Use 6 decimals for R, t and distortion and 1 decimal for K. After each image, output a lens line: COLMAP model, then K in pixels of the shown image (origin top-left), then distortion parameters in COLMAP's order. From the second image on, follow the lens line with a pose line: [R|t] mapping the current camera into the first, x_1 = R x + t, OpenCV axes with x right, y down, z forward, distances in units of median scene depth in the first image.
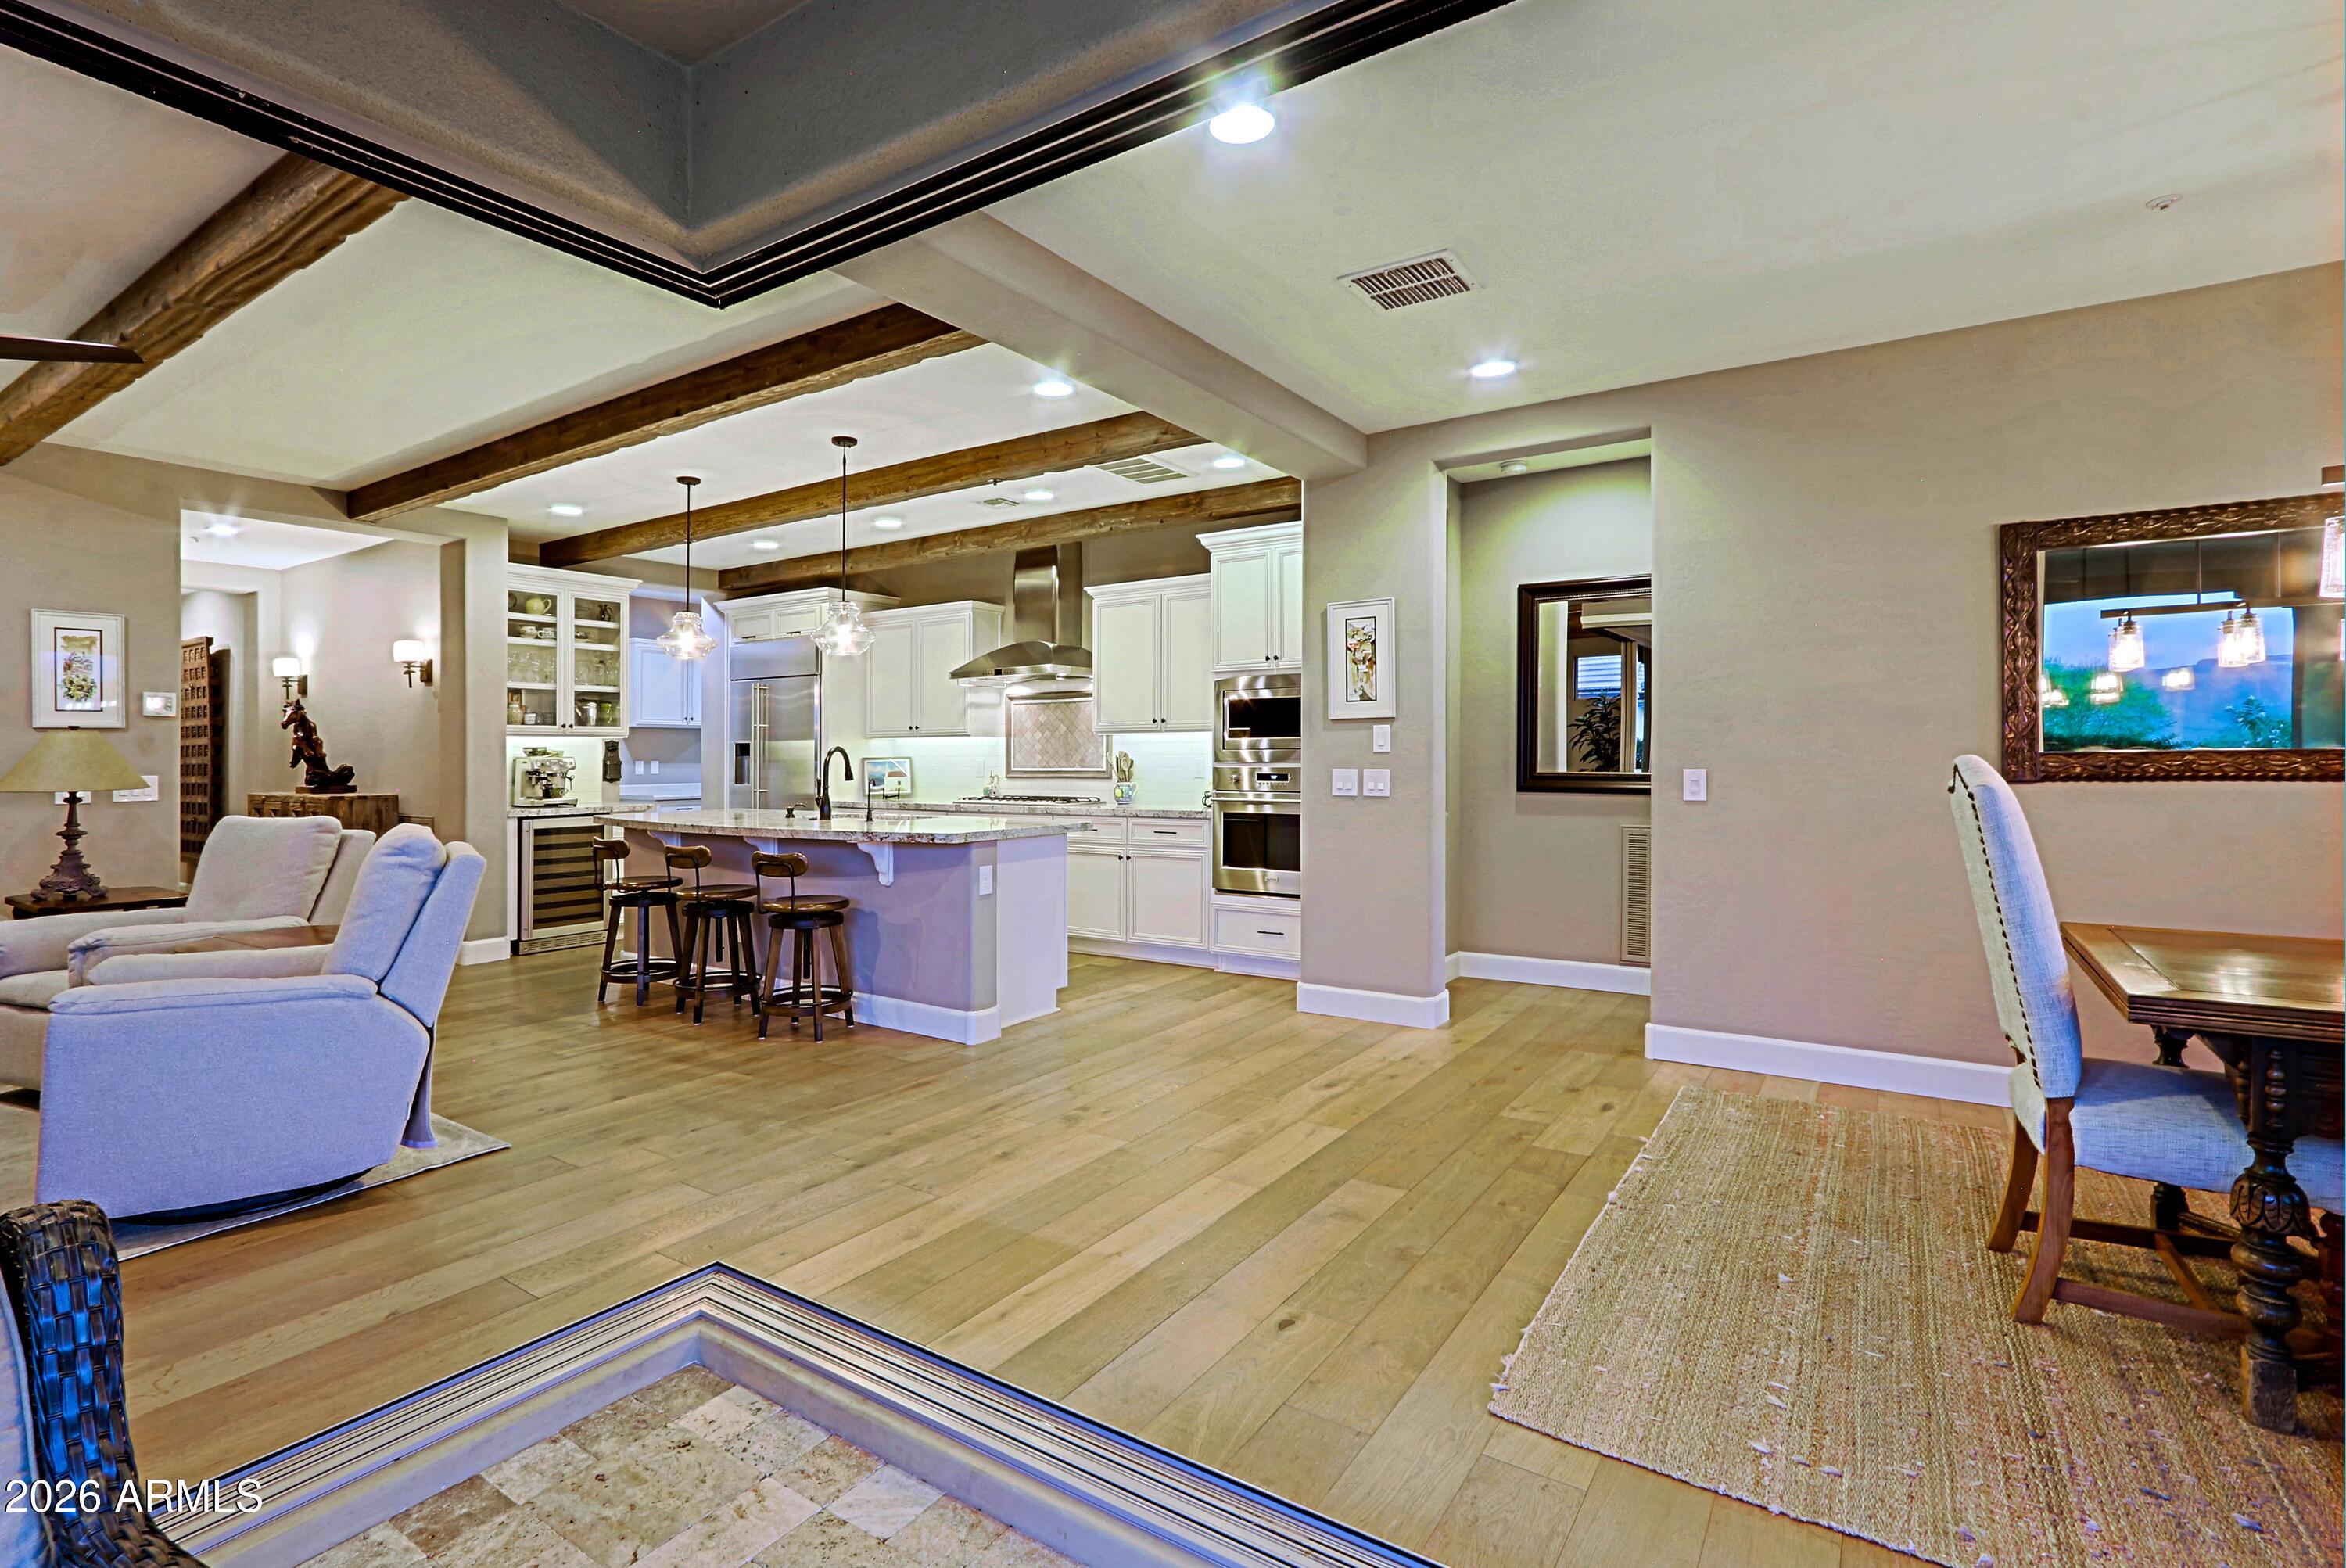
lens RADIAL K [[1117.7, 0, 1101.5], [0, 1117.7, 755.5], [0, 0, 1]] dist [-0.014219, 0.005878]
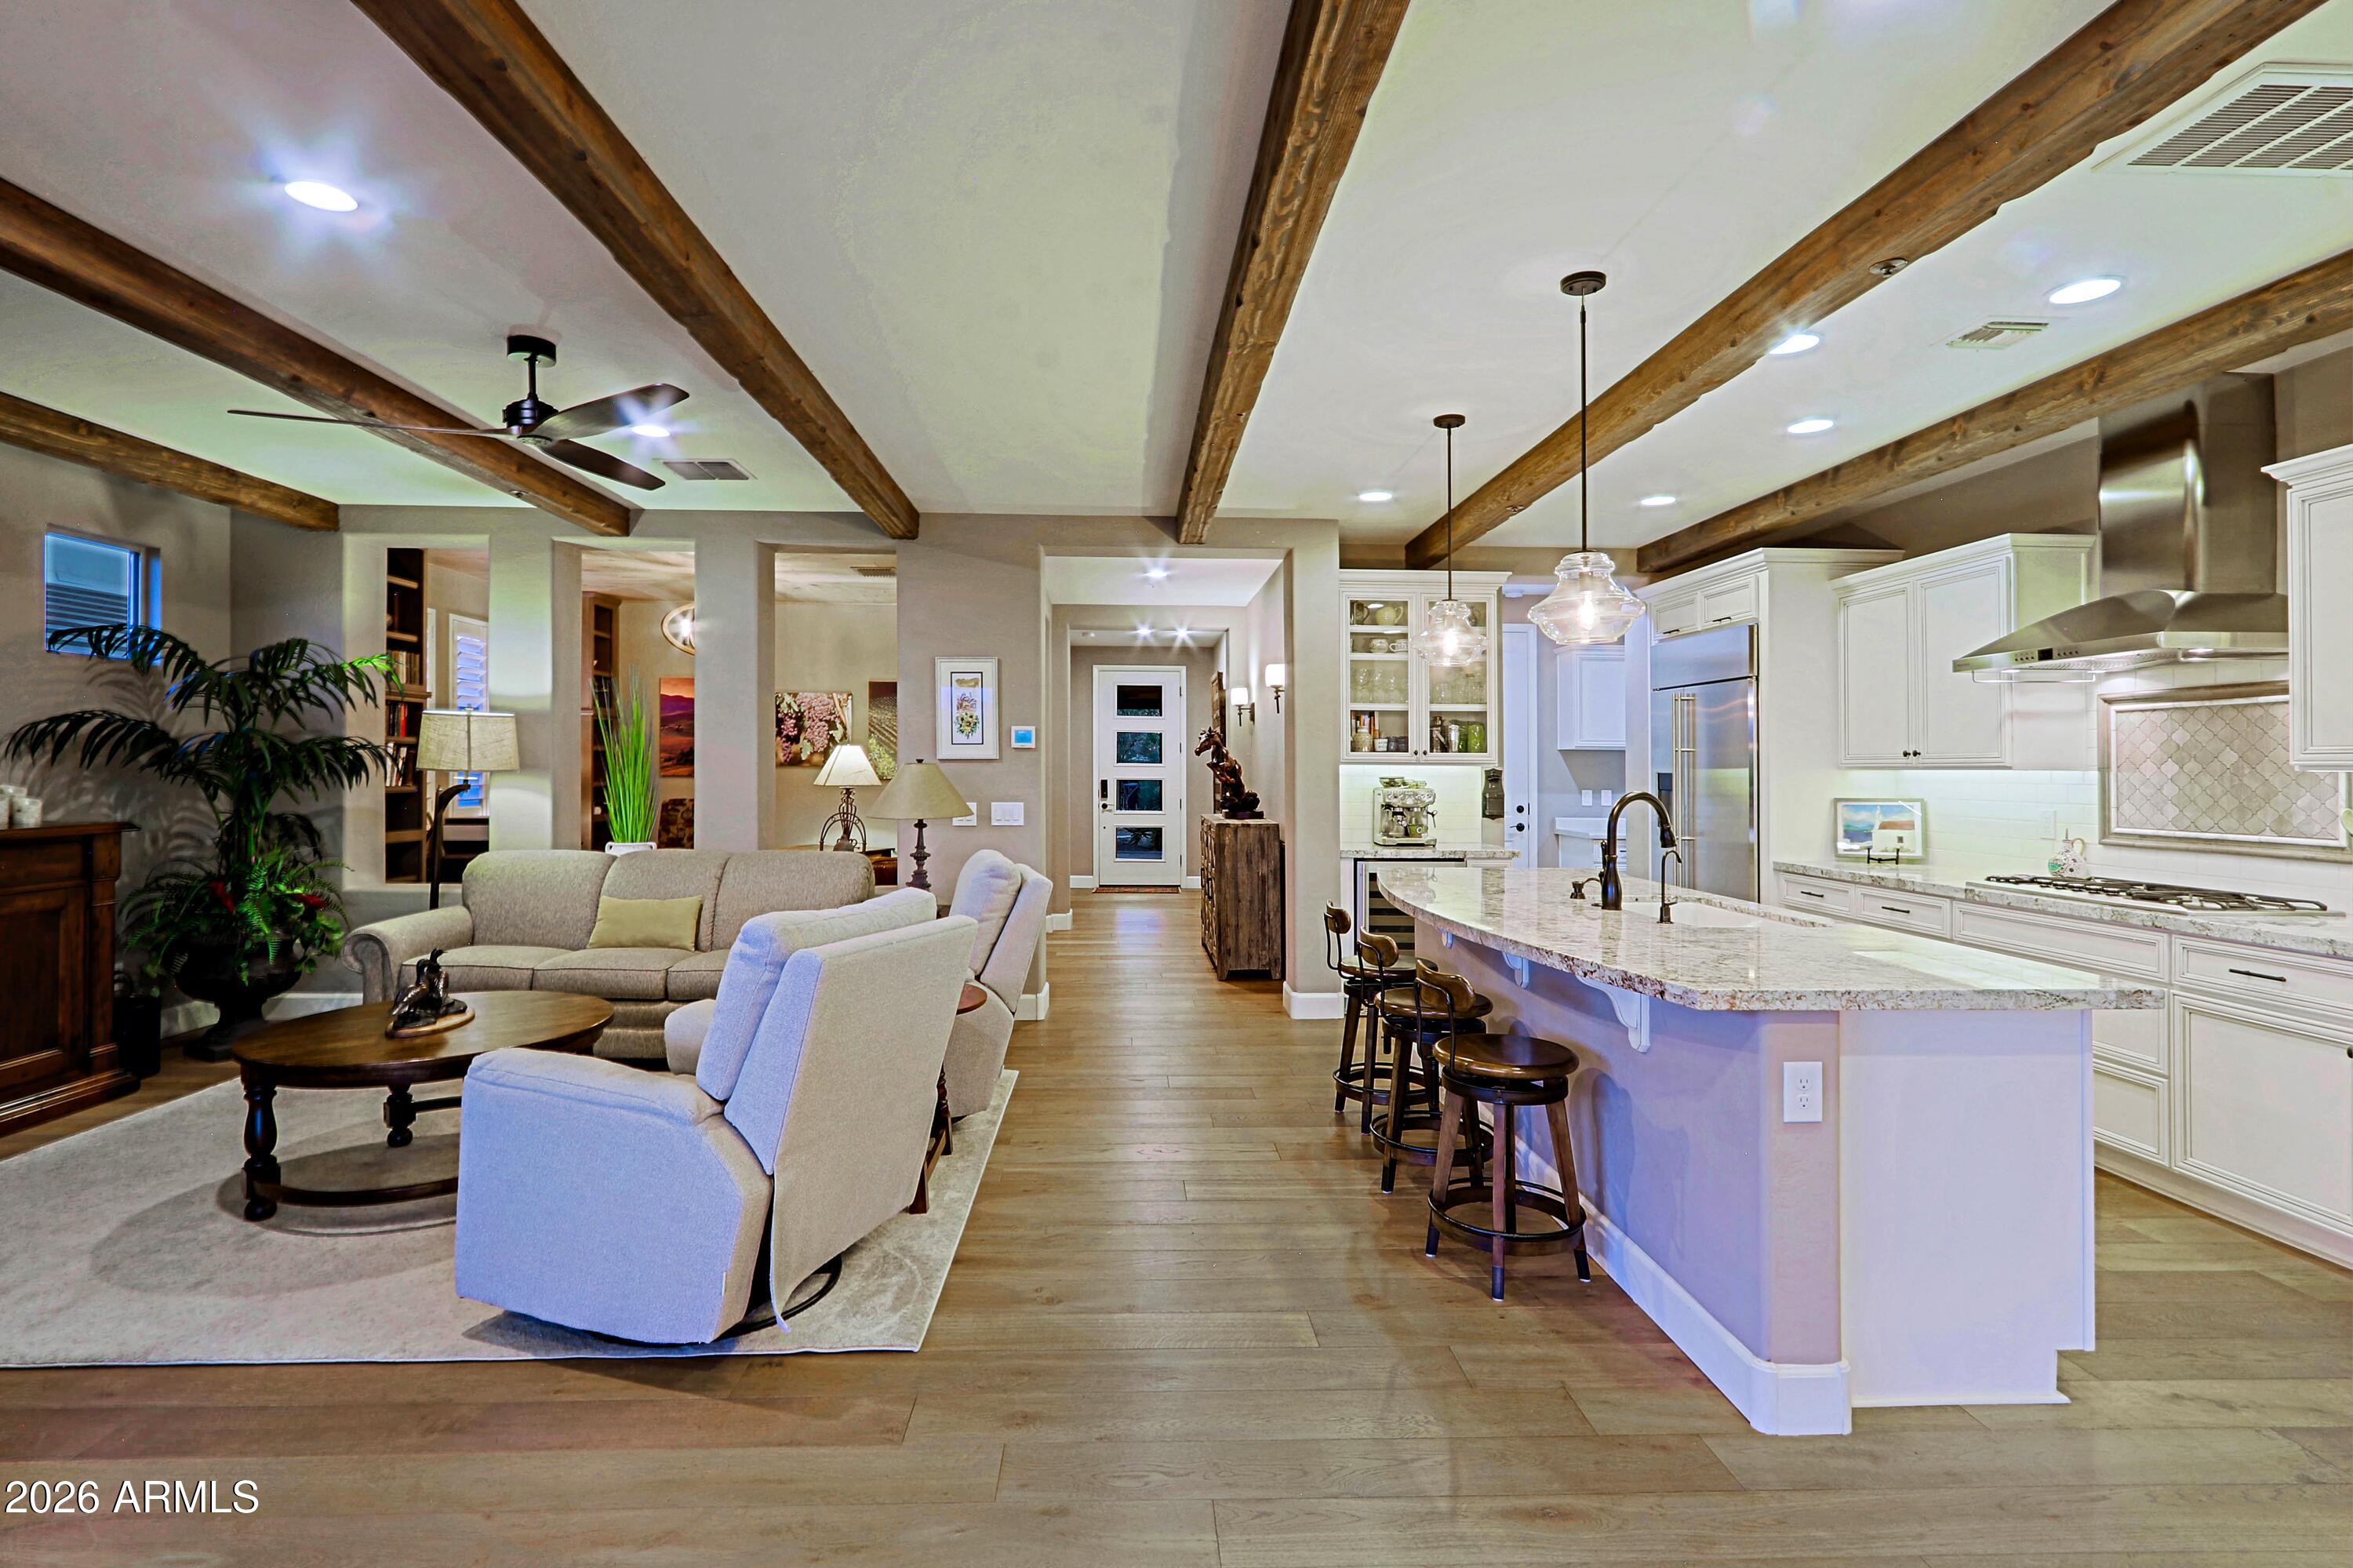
lens RADIAL K [[1121.0, 0, 1135.0], [0, 1121.0, 764.4], [0, 0, 1]] dist [-0.014219, 0.005878]
pose [[0.609913, 0.006943, -0.792438, 0.063181], [-0.011112, 0.999938, 0.000209, -0.015796], [0.792391, 0.008678, 0.609952, 0.314815]]
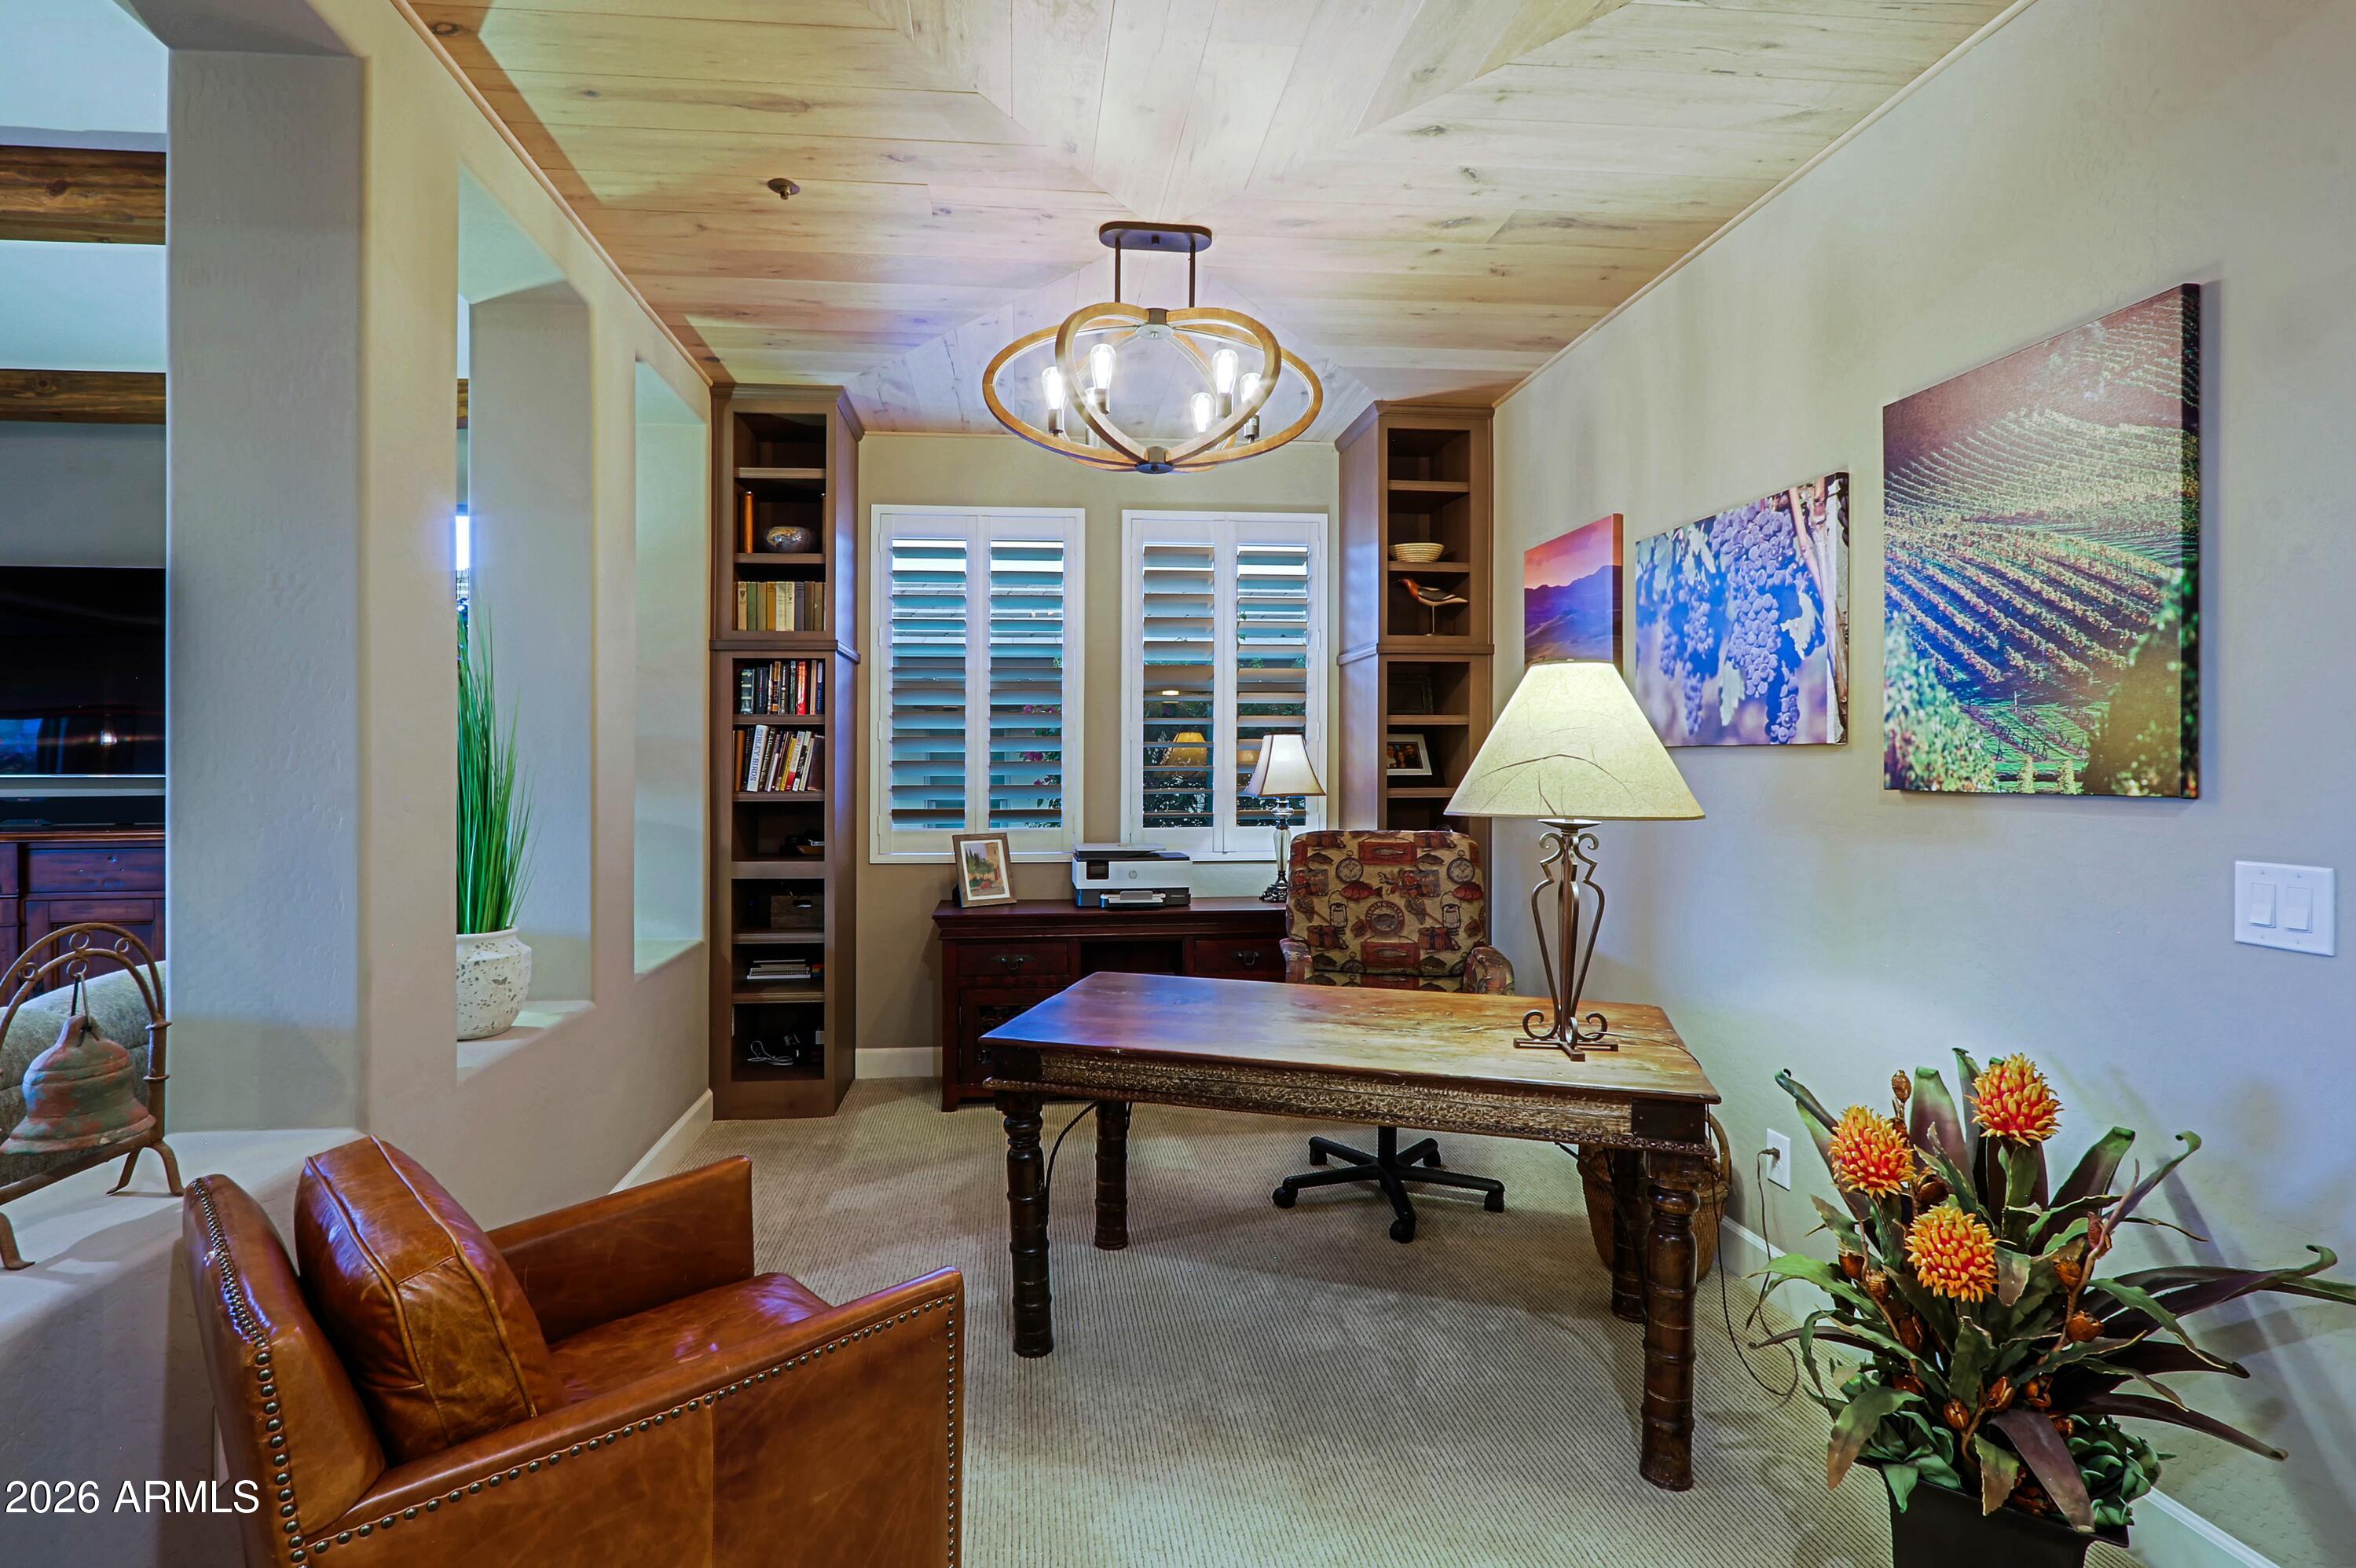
lens RADIAL K [[1122.4, 0, 1055.9], [0, 1122.4, 783.0], [0, 0, 1]] dist [-0.014219, 0.005878]
pose [[-0.746249, 0.020071, -0.665364, -0.765060], [0.009508, 0.999765, 0.019494, -0.005688], [0.665599, 0.008221, -0.746265, 0.964456]]
